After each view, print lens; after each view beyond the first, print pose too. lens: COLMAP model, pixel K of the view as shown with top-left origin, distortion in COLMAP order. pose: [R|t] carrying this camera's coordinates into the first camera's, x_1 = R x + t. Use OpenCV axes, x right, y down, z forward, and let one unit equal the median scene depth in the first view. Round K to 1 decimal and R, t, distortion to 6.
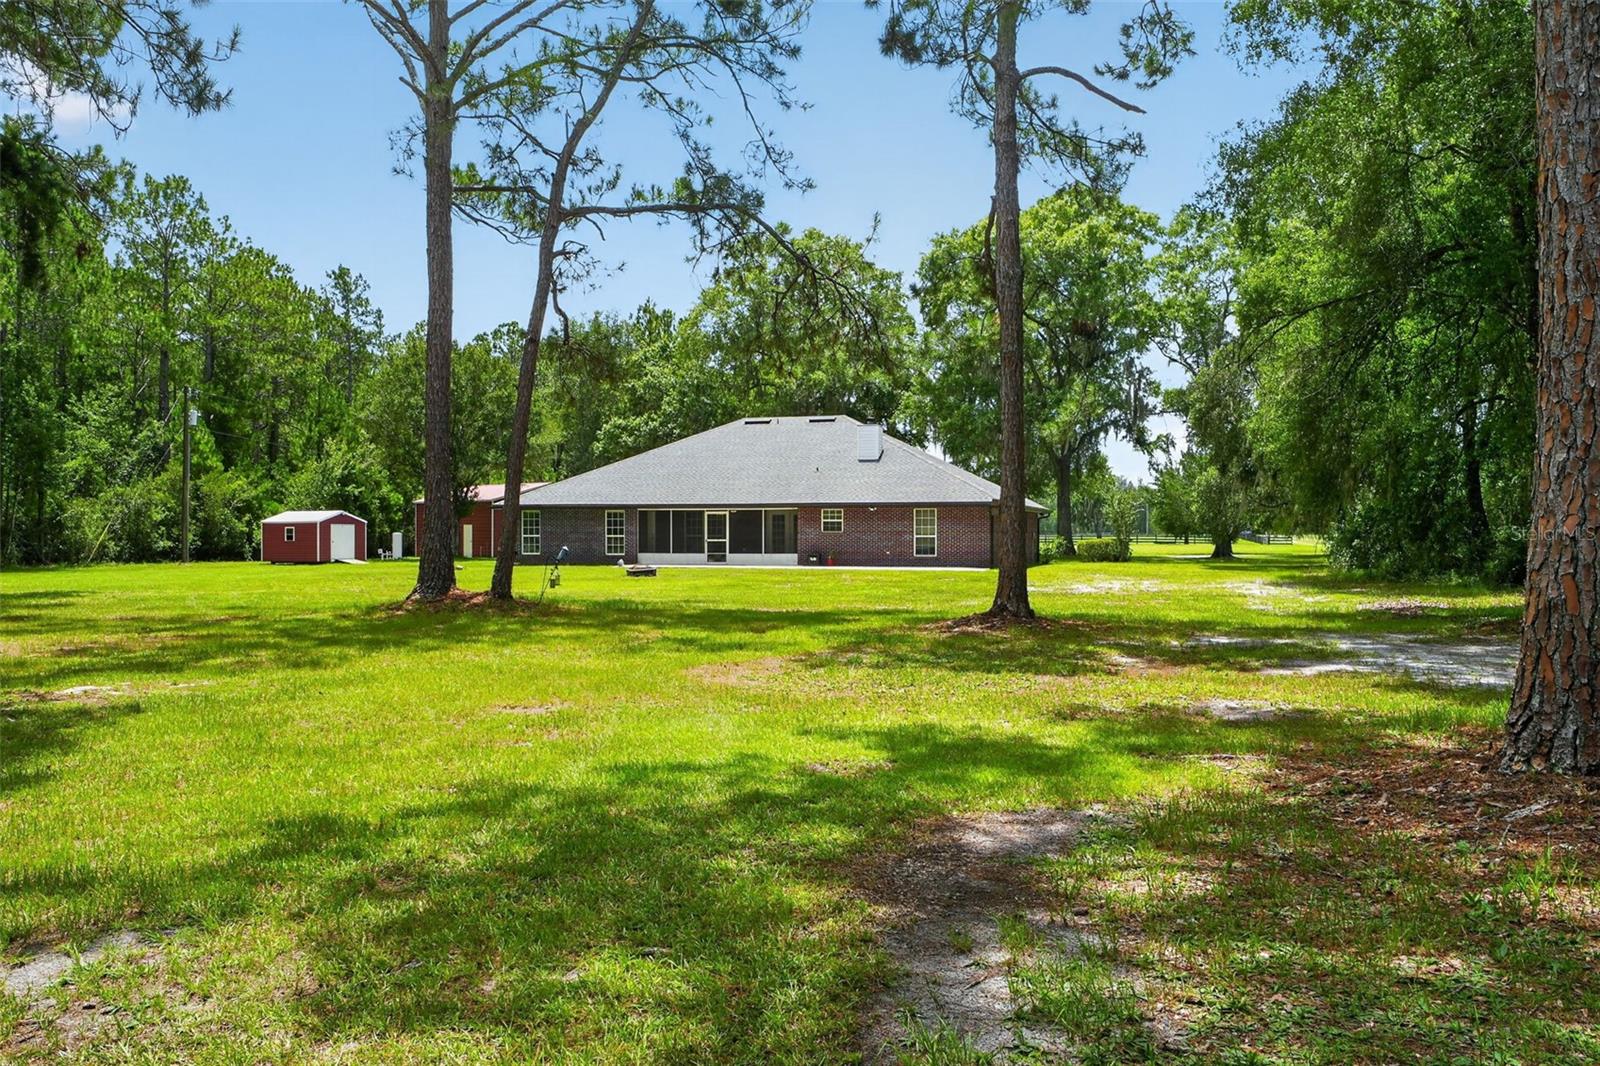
lens RADIAL K [[1407.4, 0, 800.0], [0, 1407.4, 533.0], [0, 0, 1]] dist [0.034192, 0.008516]
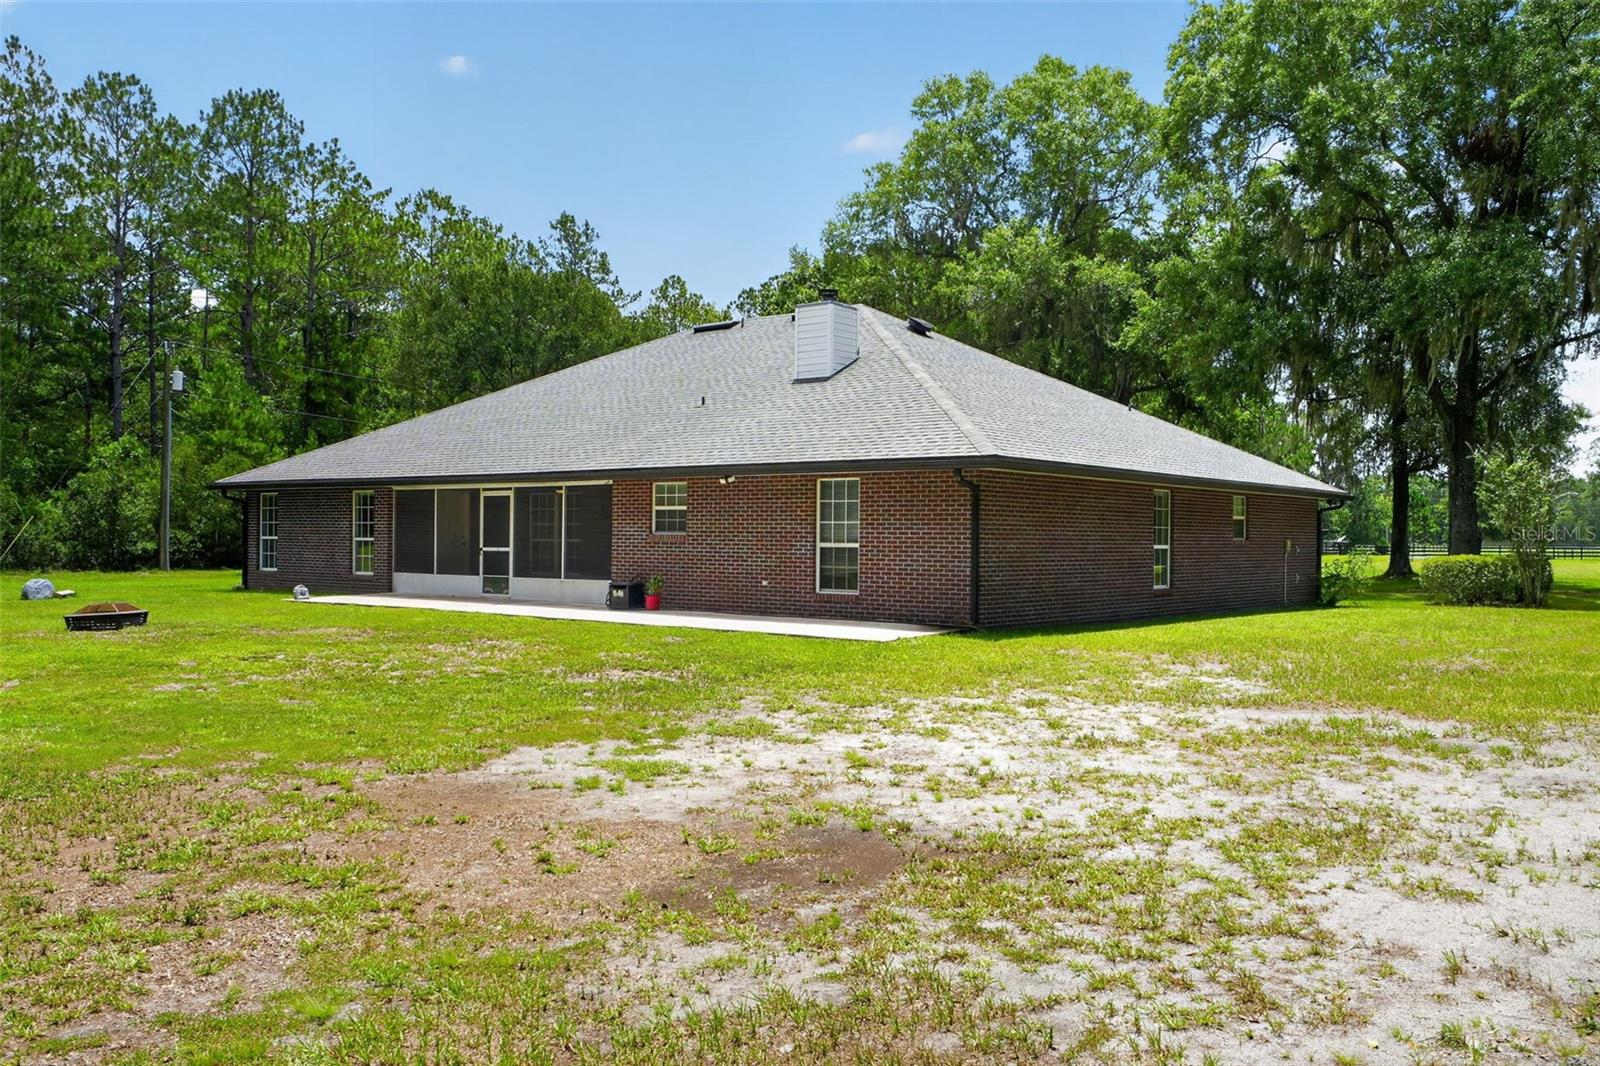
lens RADIAL K [[1407.4, 0, 800.0], [0, 1407.4, 533.0], [0, 0, 1]] dist [0.034192, 0.008516]
pose [[0.929679, 0.006998, -0.368305, 0.219458], [-0.009137, 0.999950, -0.004062, 0.000576], [0.368258, 0.007142, 0.929696, 0.584049]]
